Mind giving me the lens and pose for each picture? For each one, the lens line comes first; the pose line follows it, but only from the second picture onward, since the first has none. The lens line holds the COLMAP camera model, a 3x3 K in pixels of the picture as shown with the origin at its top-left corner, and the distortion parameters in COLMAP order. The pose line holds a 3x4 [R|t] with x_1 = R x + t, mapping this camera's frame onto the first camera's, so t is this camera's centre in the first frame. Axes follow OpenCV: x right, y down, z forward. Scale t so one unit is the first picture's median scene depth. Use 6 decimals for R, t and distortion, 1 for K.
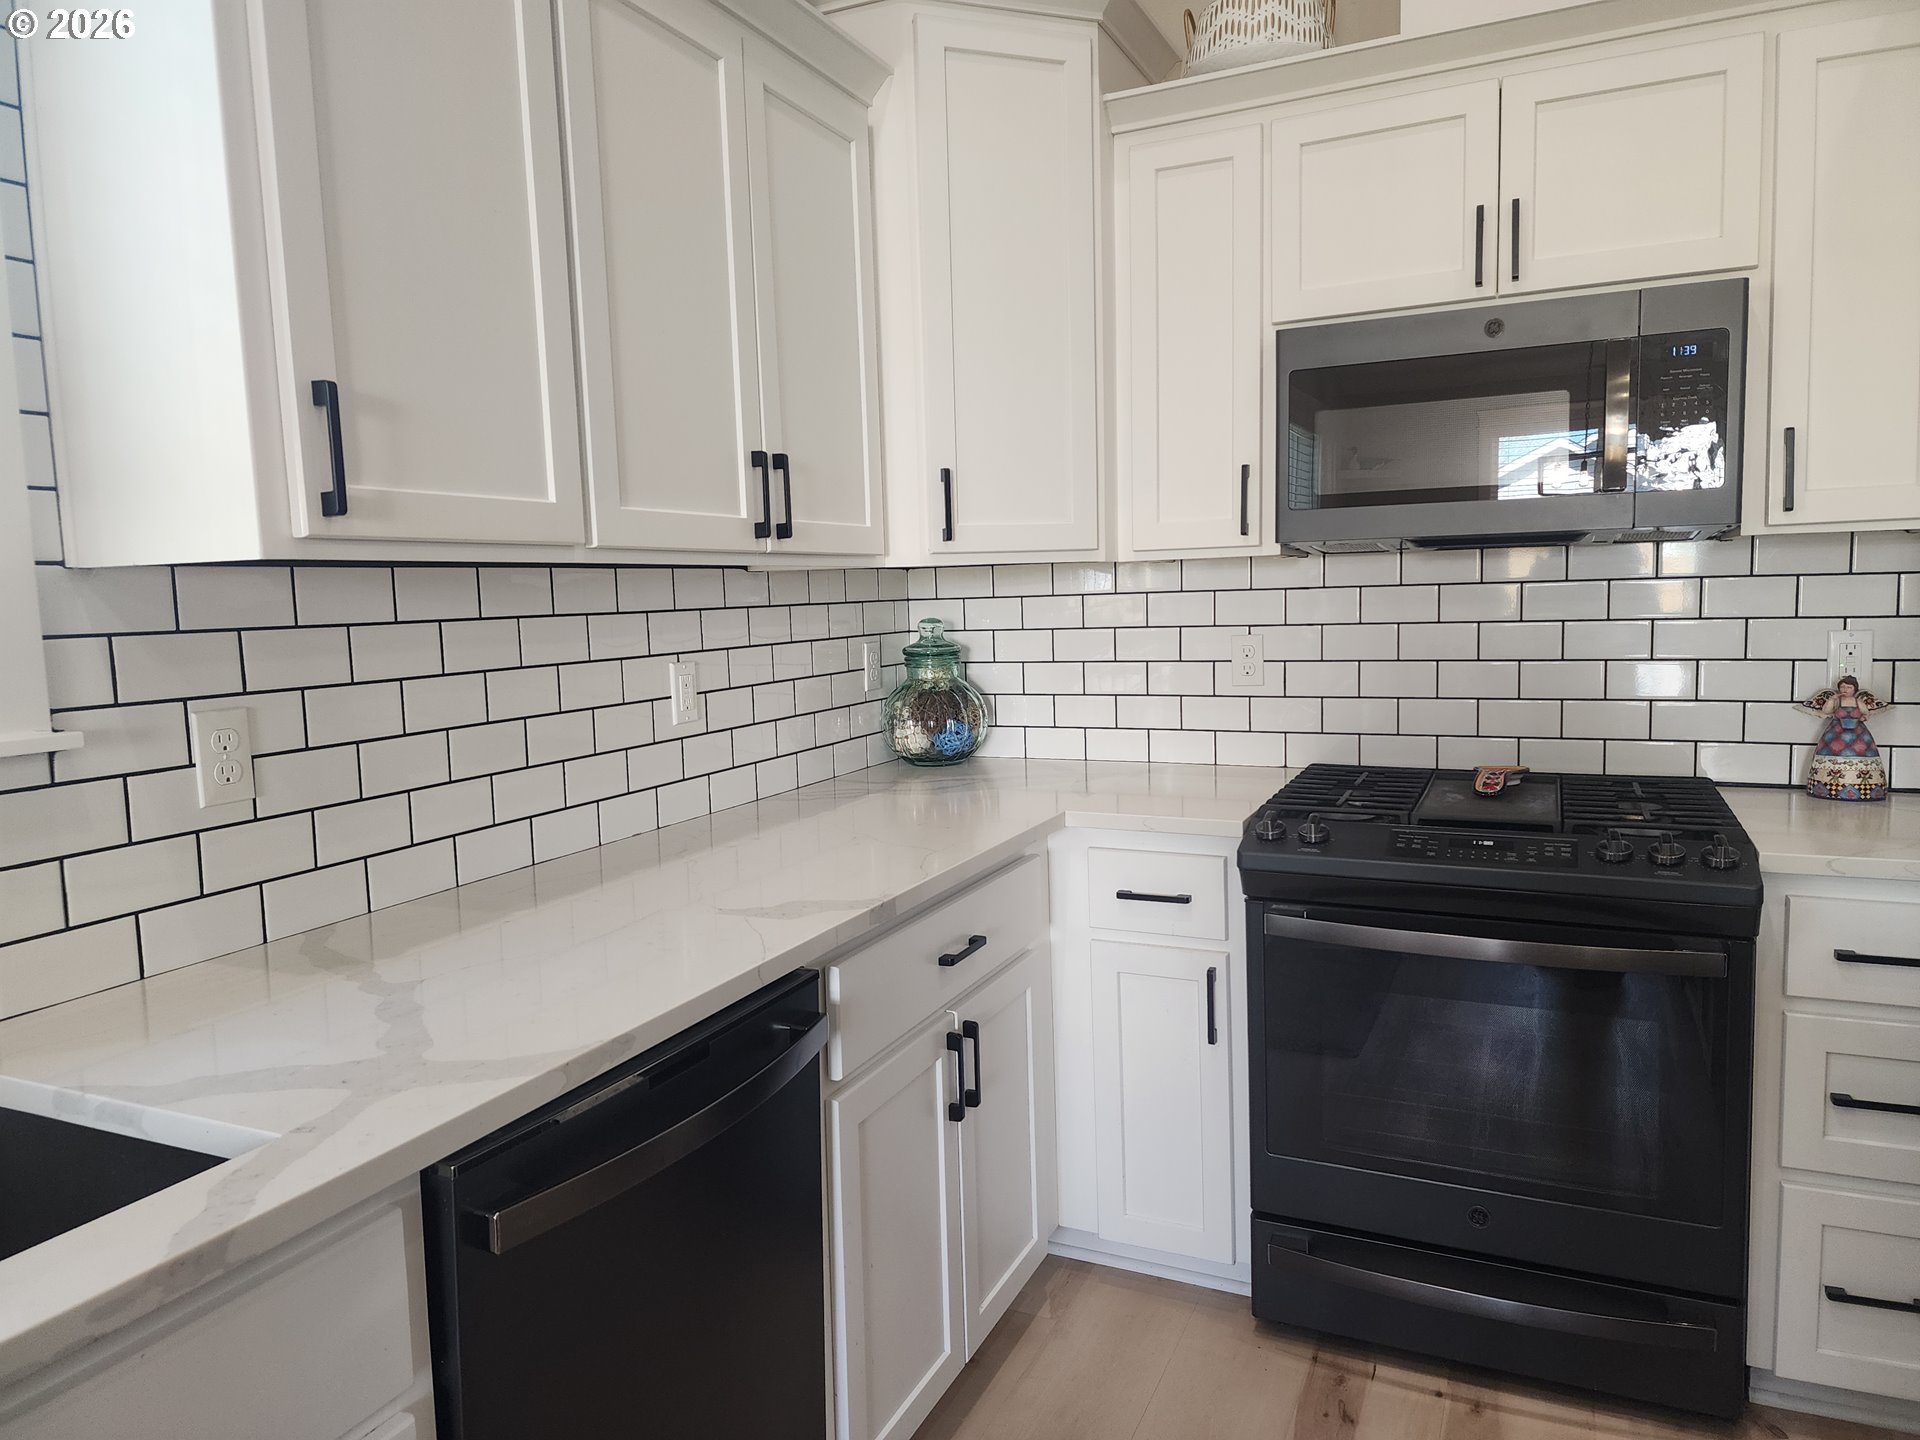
lens RADIAL K [[1285.1, 0, 959.3], [0, 1285.1, 706.4], [0, 0, 1]] dist [0.052848, -0.034876]
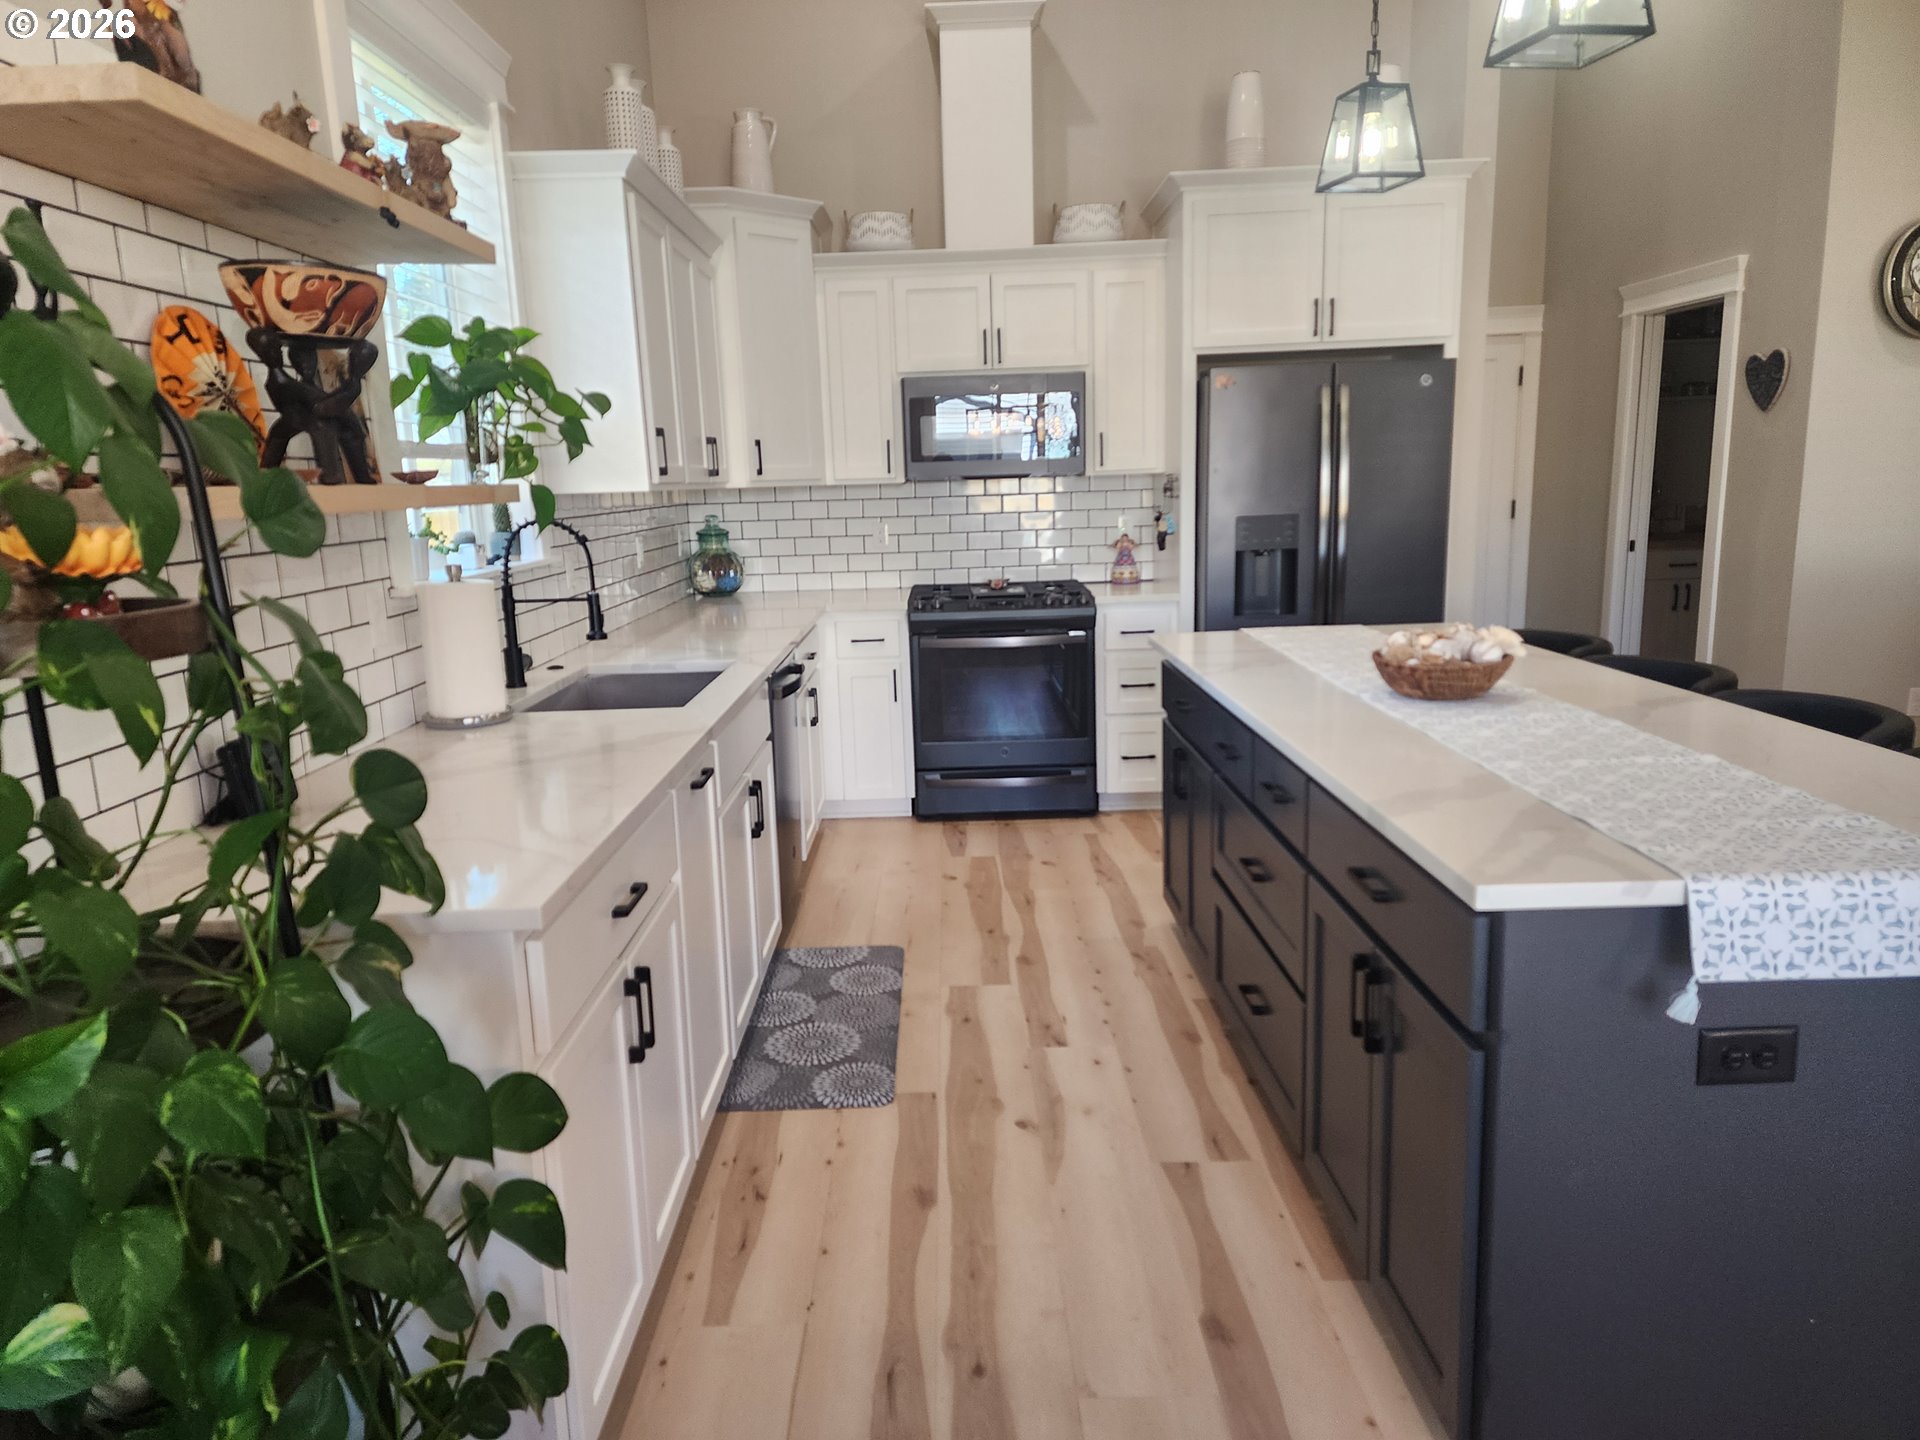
lens RADIAL K [[1285.1, 0, 949.5], [0, 1285.1, 732.9], [0, 0, 1]] dist [0.052848, -0.034876]
pose [[0.905812, -0.080933, 0.415877, -0.636684], [0.043370, 0.994141, 0.099005, 0.091744], [-0.421454, -0.071643, 0.904016, -1.045007]]
